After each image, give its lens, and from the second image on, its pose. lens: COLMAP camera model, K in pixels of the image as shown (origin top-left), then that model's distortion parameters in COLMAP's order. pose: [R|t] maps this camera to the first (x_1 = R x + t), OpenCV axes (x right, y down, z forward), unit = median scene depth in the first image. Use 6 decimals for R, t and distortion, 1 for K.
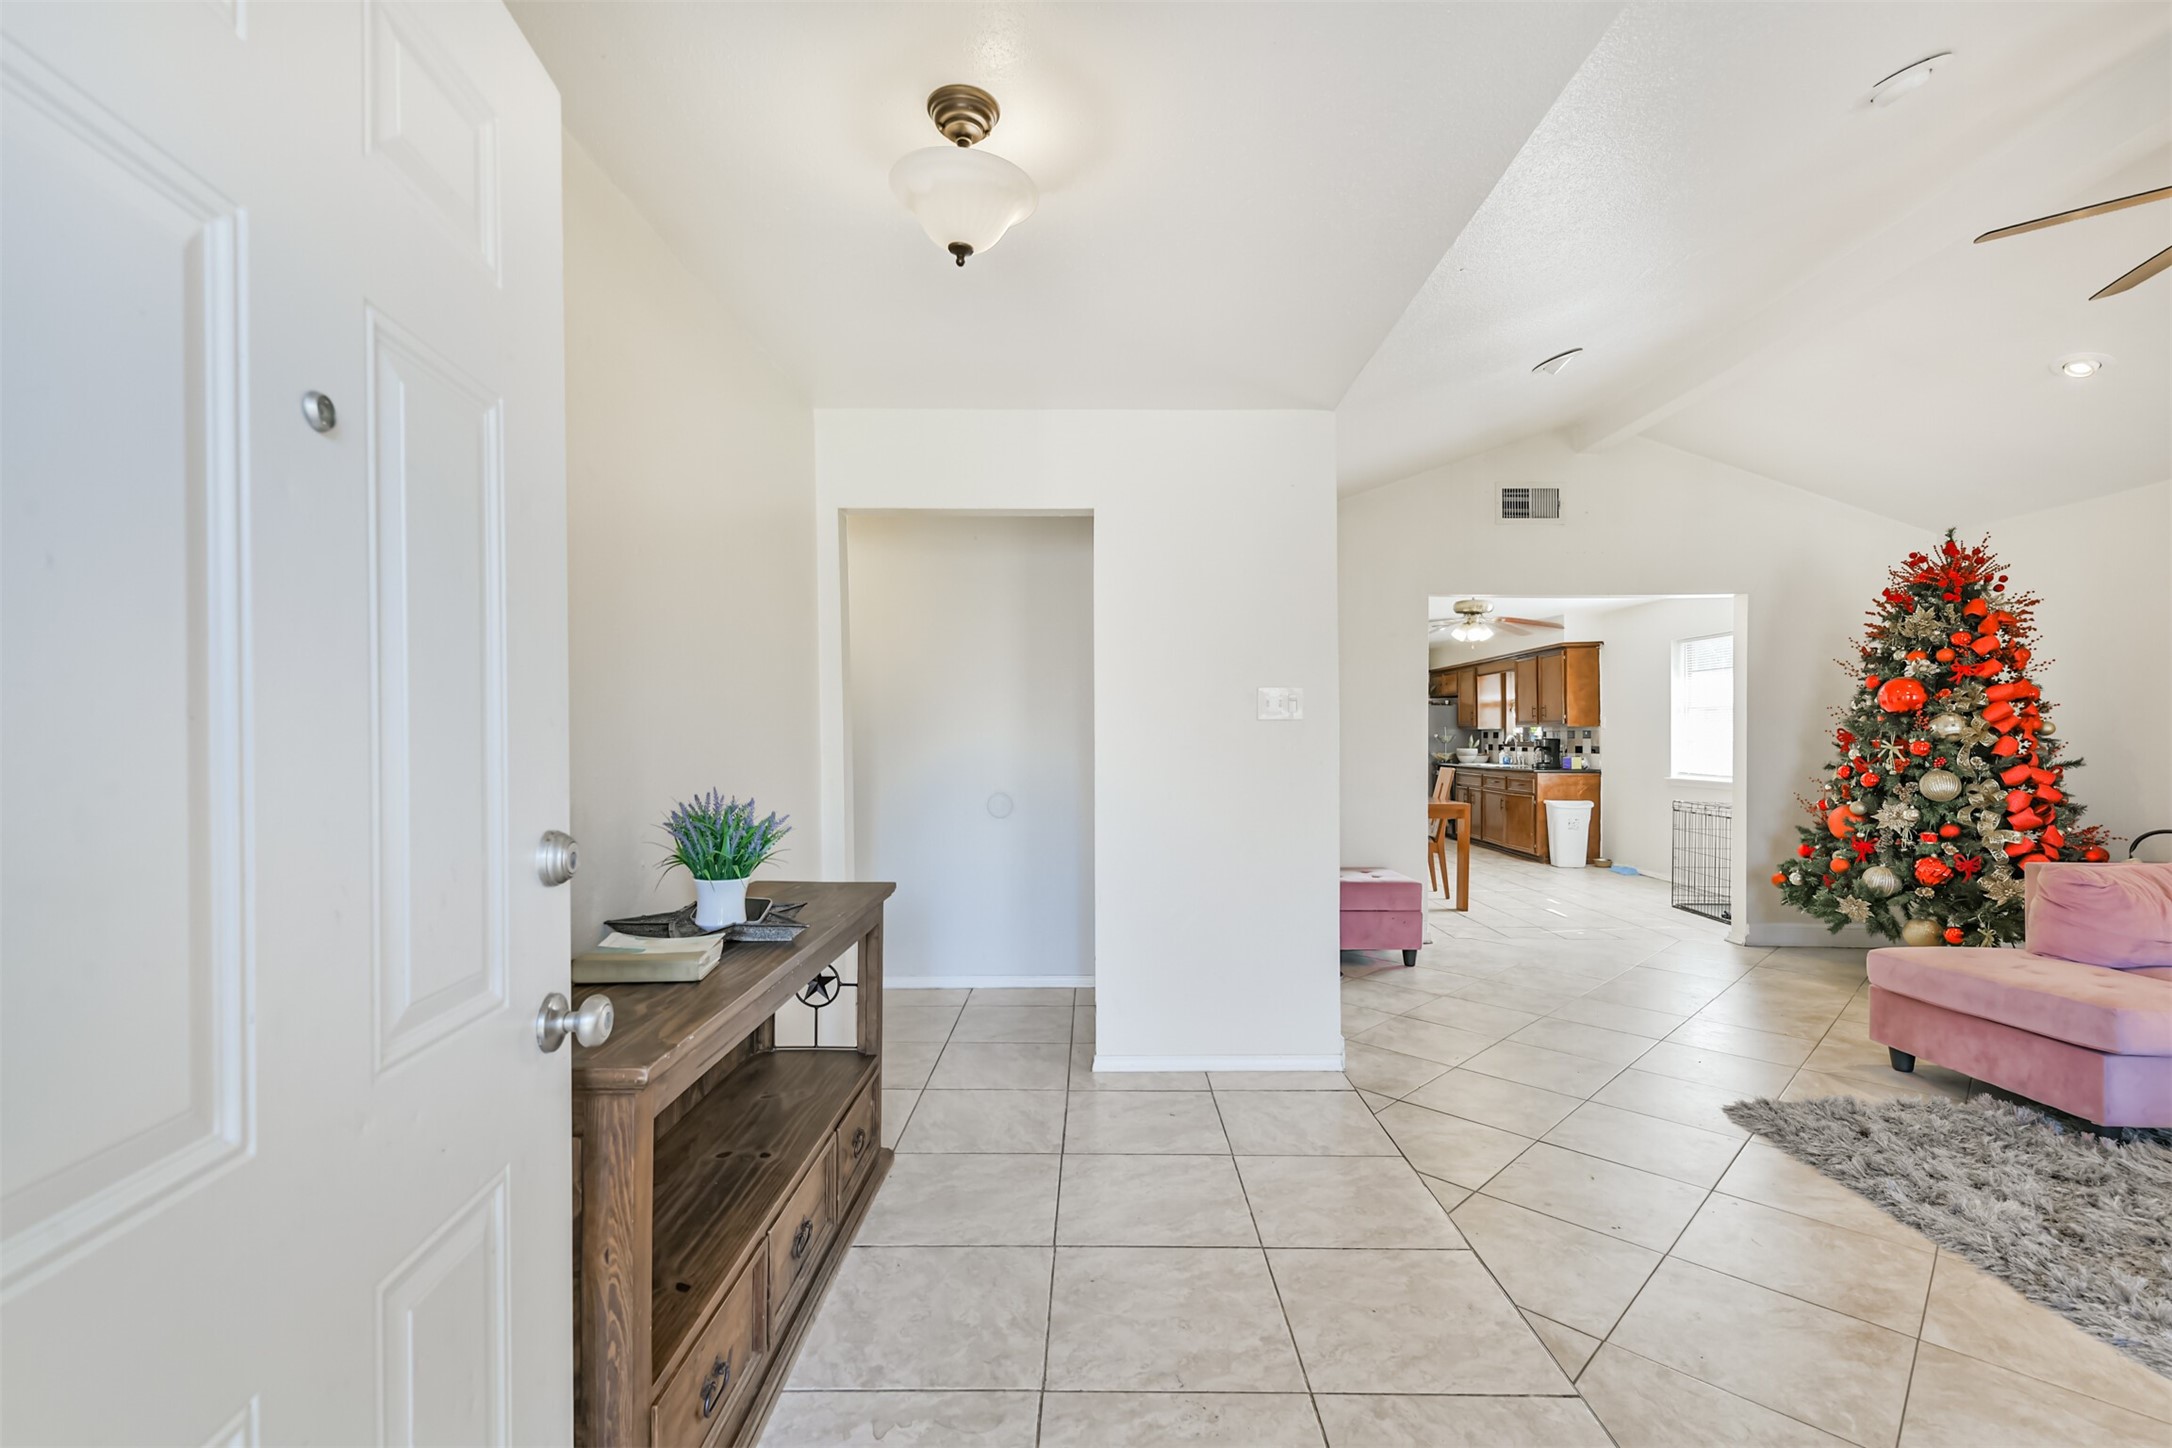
lens RADIAL K [[930.4, 0, 1089.2], [0, 930.4, 744.2], [0, 0, 1]] dist [0.014383, -0.002626]
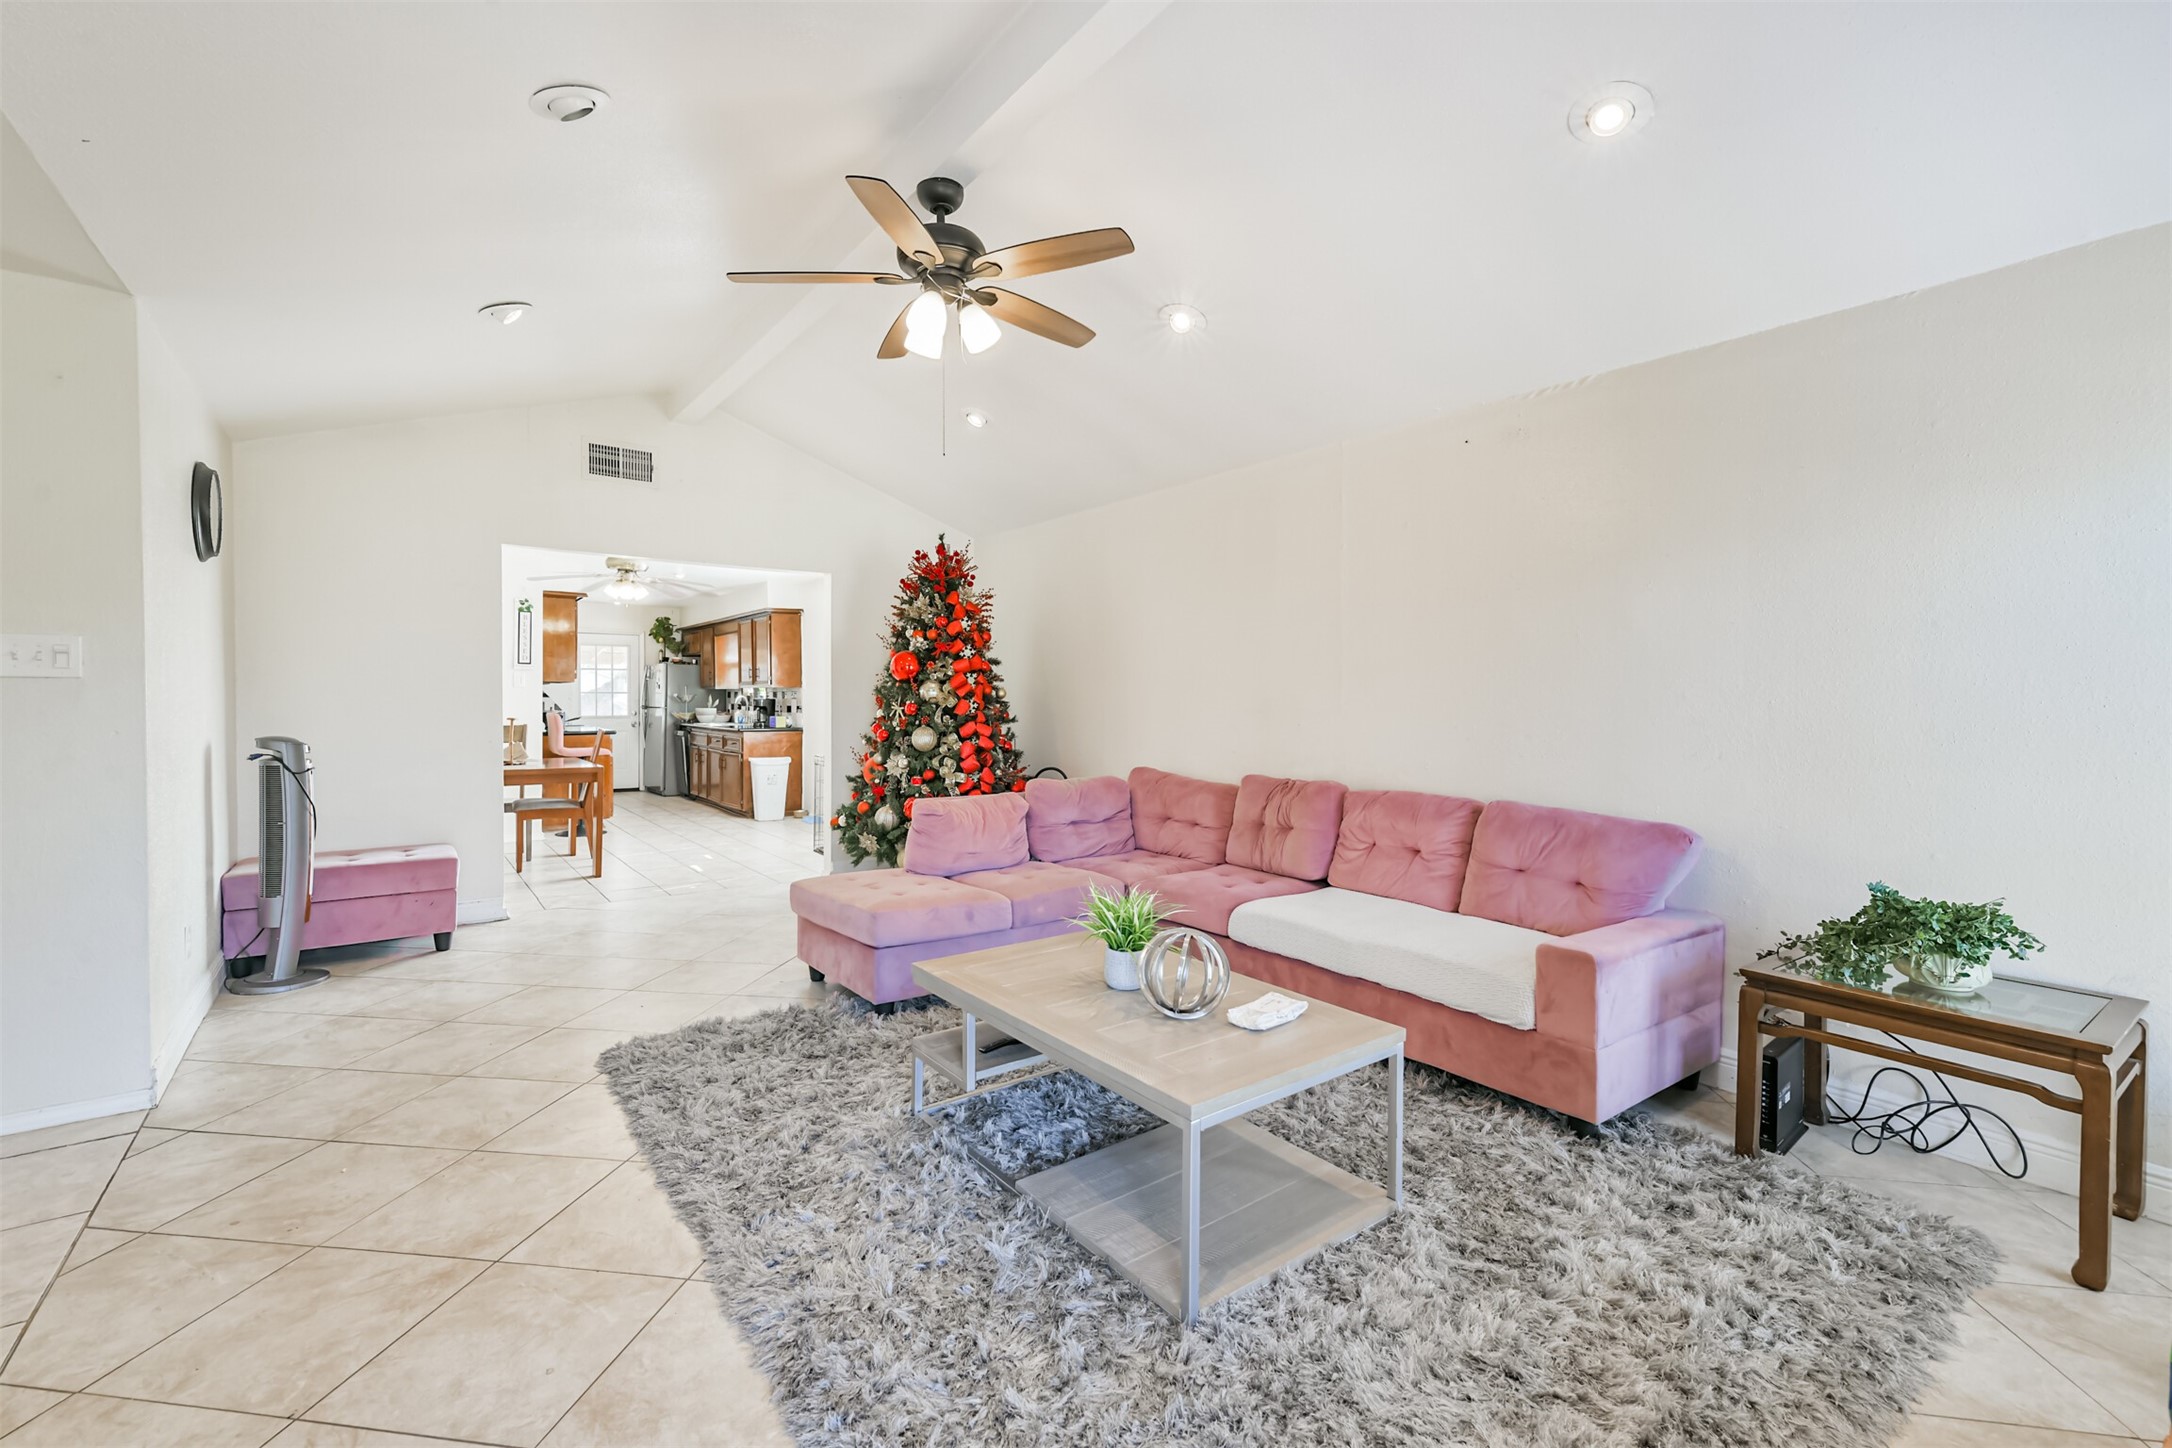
lens RADIAL K [[930.4, 0, 1087.2], [0, 930.4, 707.3], [0, 0, 1]] dist [0.014383, -0.002626]
pose [[0.798642, -0.003068, 0.601799, 0.312611], [-0.000107, 0.999986, 0.005240, -0.003976], [-0.601807, -0.004249, 0.798630, -0.108245]]
